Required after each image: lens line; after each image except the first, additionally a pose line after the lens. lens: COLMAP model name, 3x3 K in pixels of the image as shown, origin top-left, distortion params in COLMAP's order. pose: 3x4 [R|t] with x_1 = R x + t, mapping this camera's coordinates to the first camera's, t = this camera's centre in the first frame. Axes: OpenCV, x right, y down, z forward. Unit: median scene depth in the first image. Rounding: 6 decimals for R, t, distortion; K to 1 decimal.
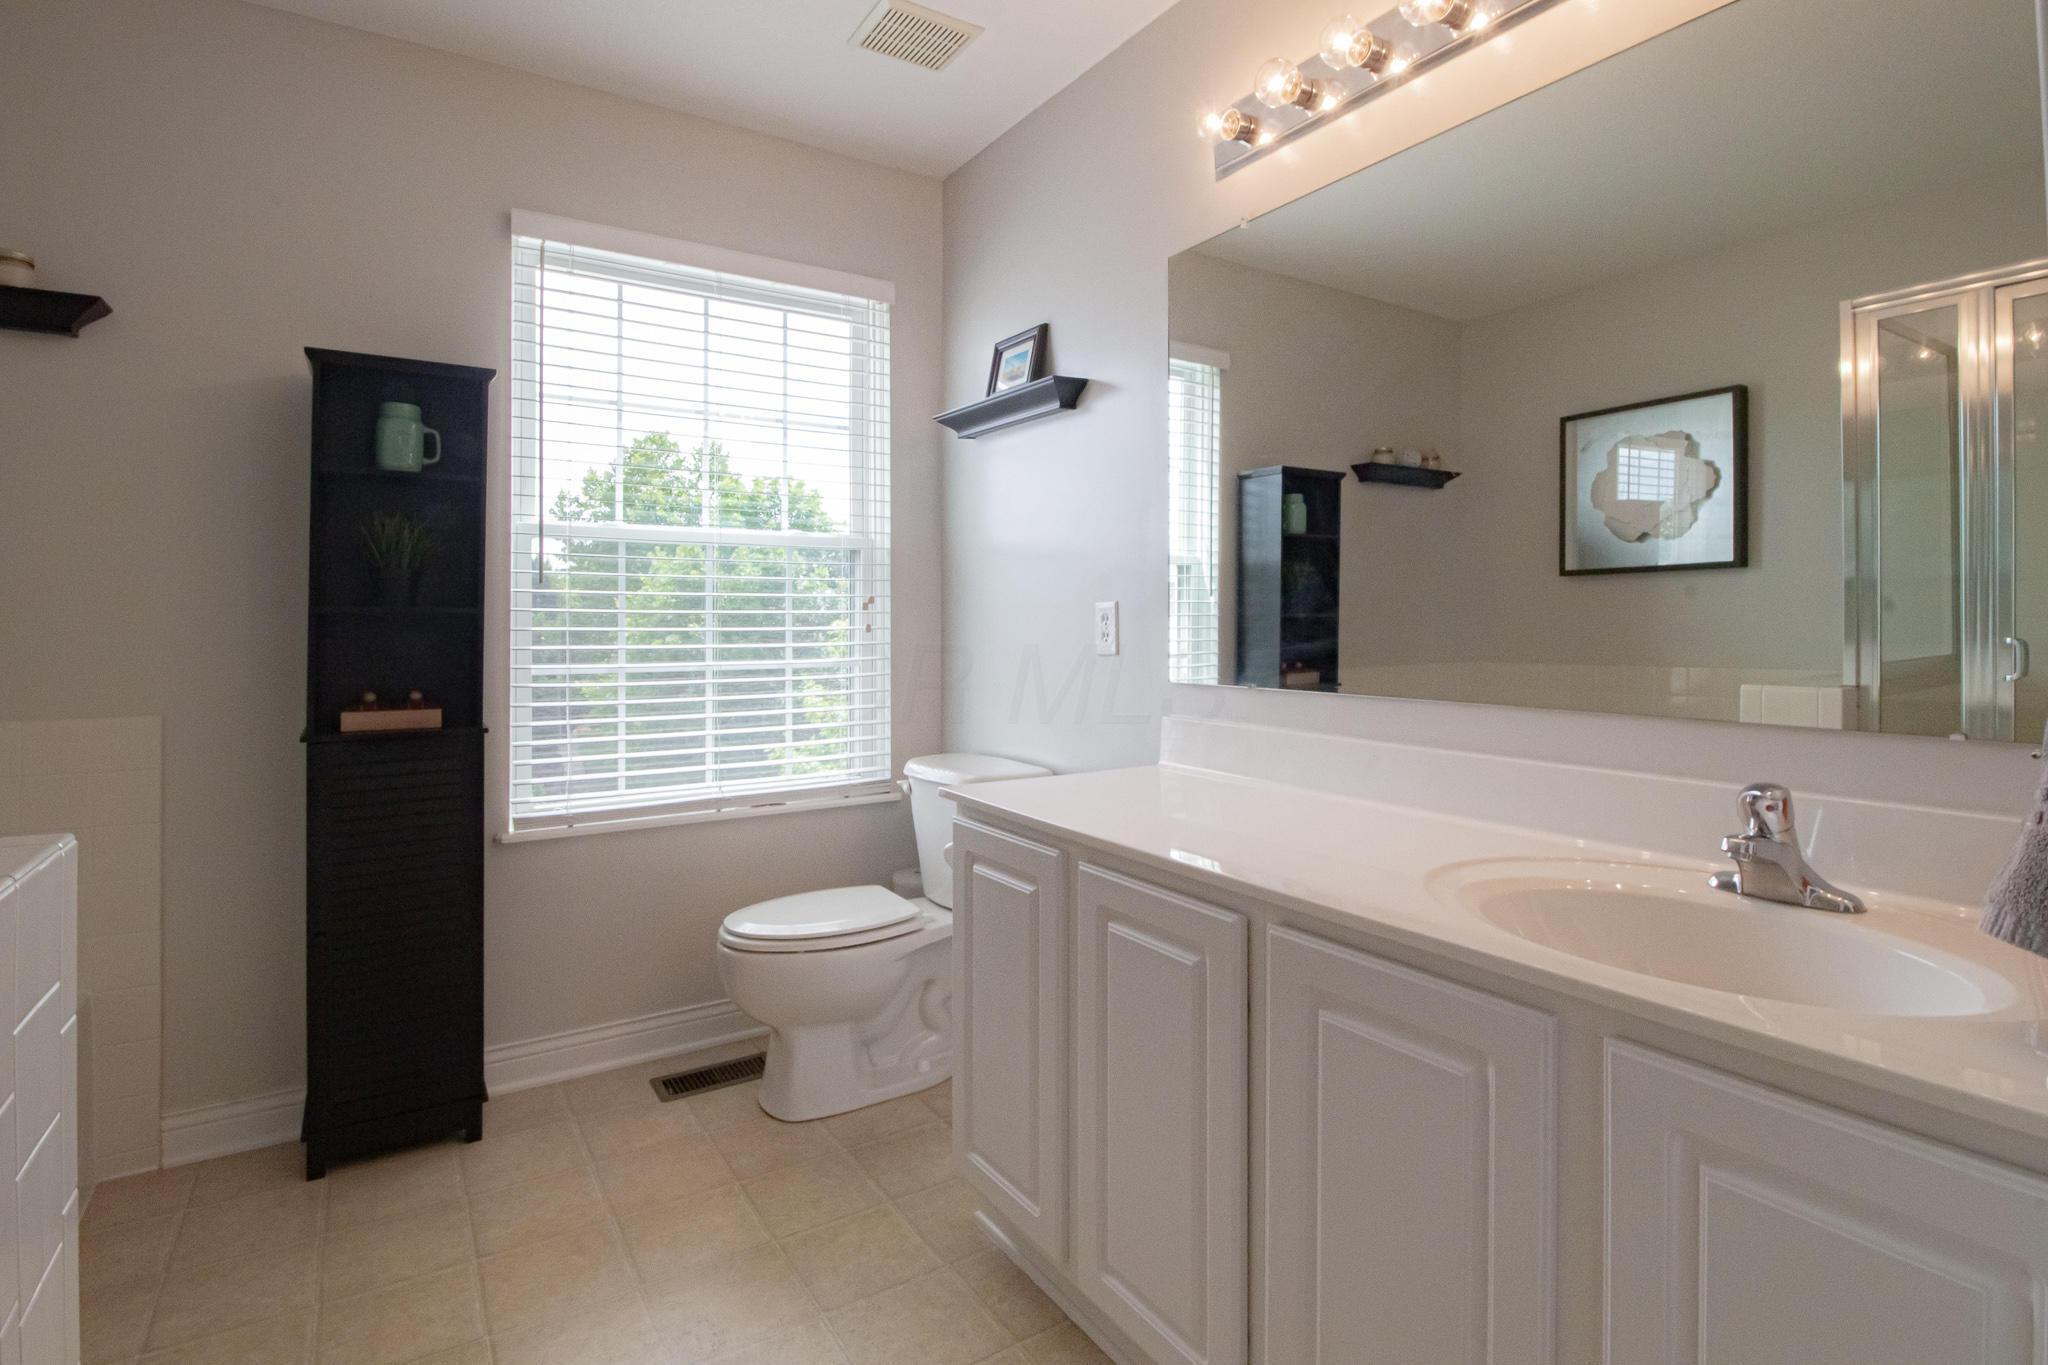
lens RADIAL K [[979.9, 0, 1027.4], [0, 979.9, 615.7], [0, 0, 1]] dist [-0.010254, -0.009937]
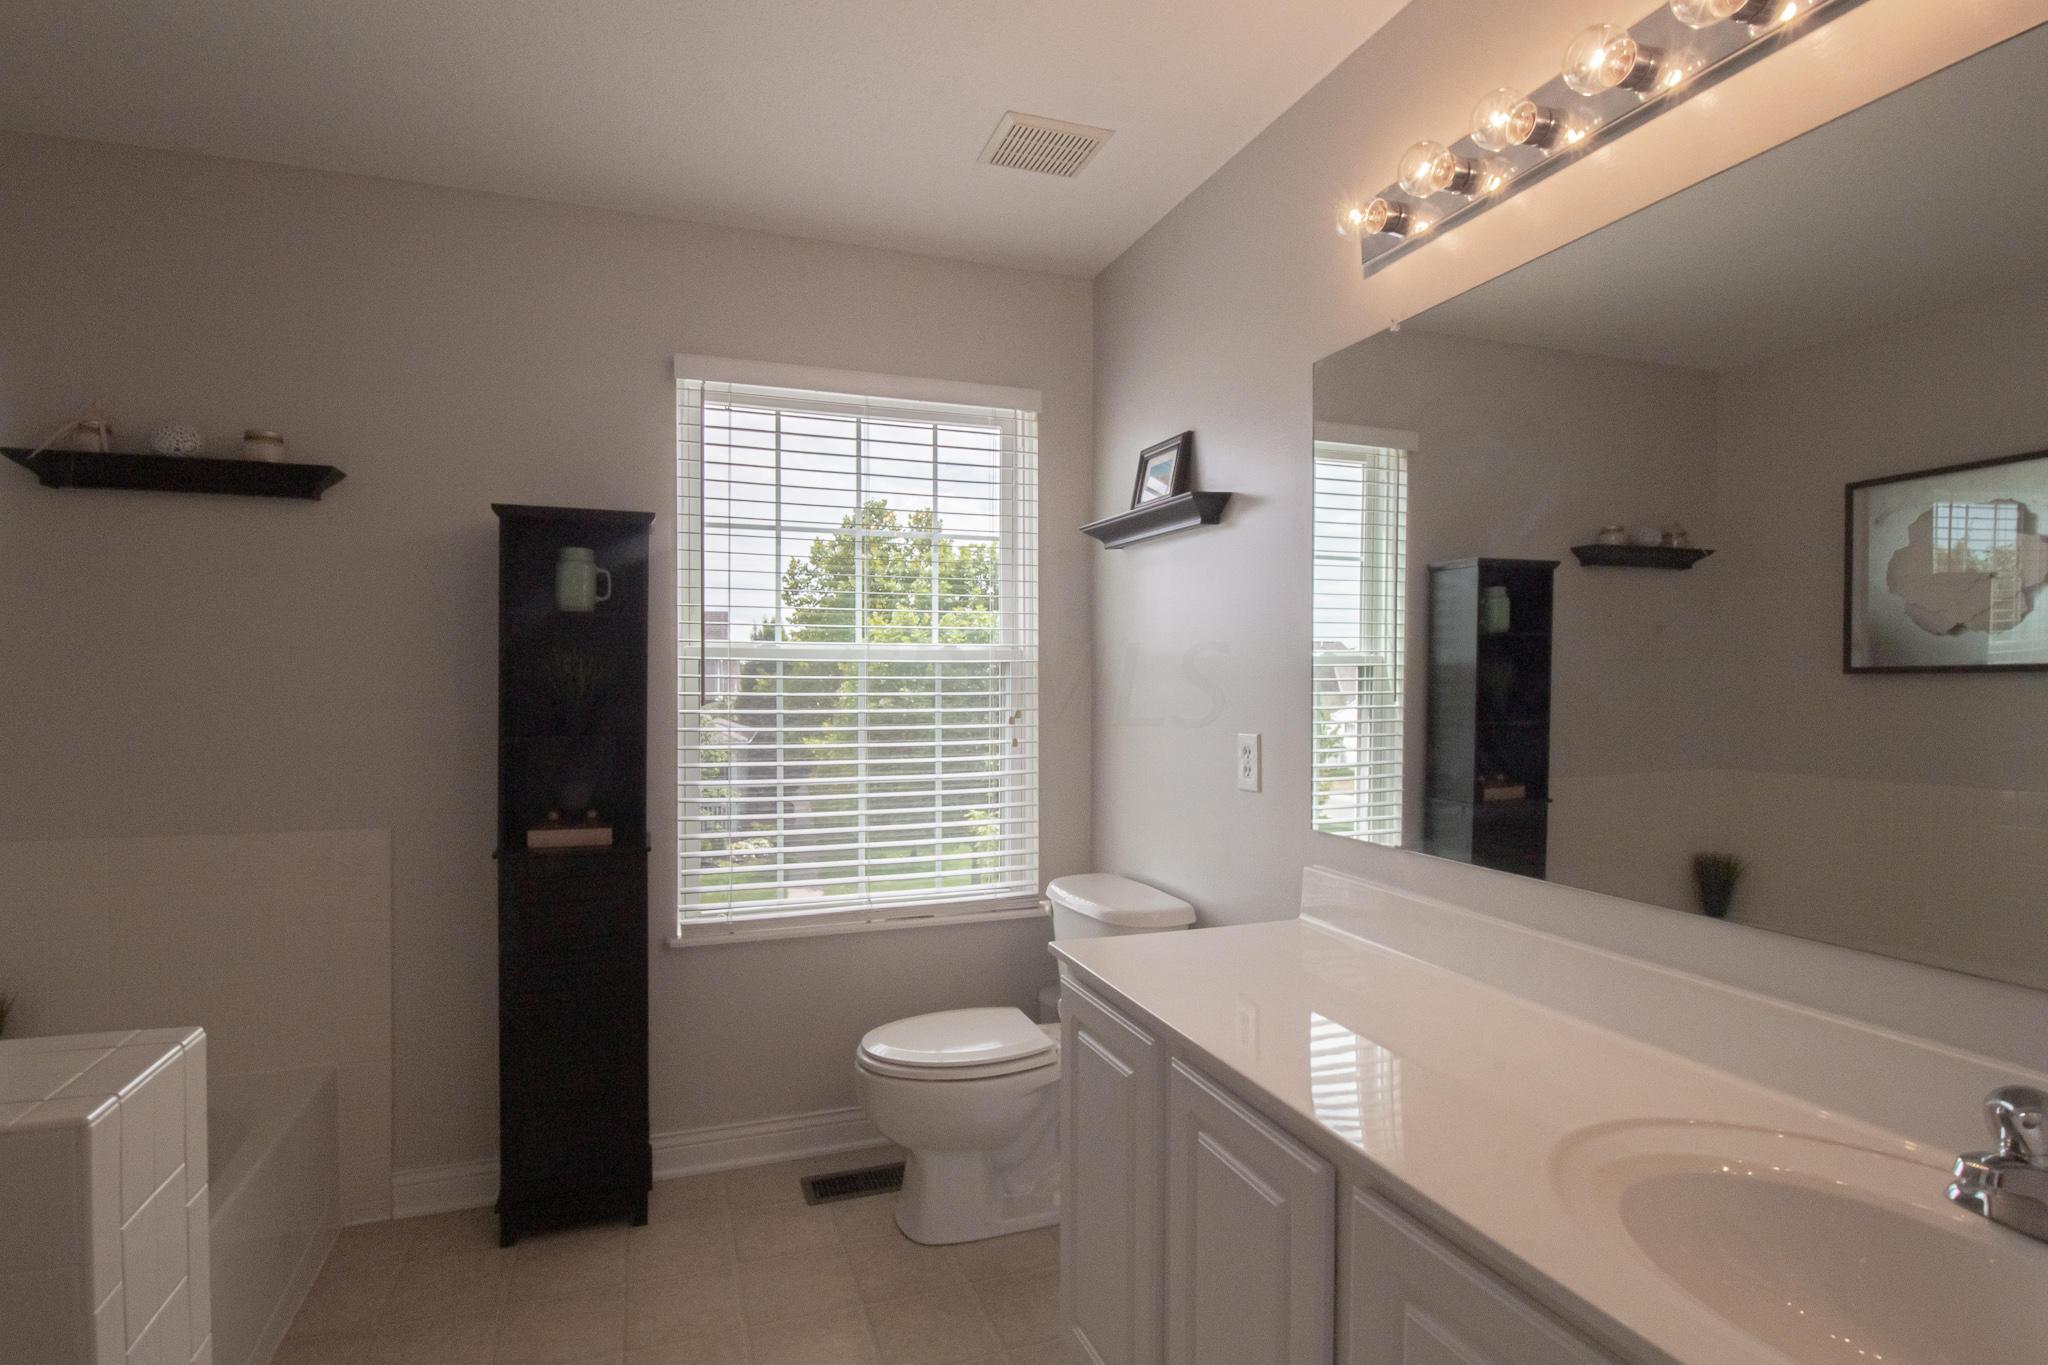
lens RADIAL K [[978.3, 0, 1010.1], [0, 978.3, 684.5], [0, 0, 1]] dist [-0.003194, -0.011797]
pose [[0.972396, 0.004719, -0.233291, 0.072134], [-0.000984, 0.999870, 0.016122, -0.070757], [0.233336, -0.015447, 0.972273, 0.040301]]
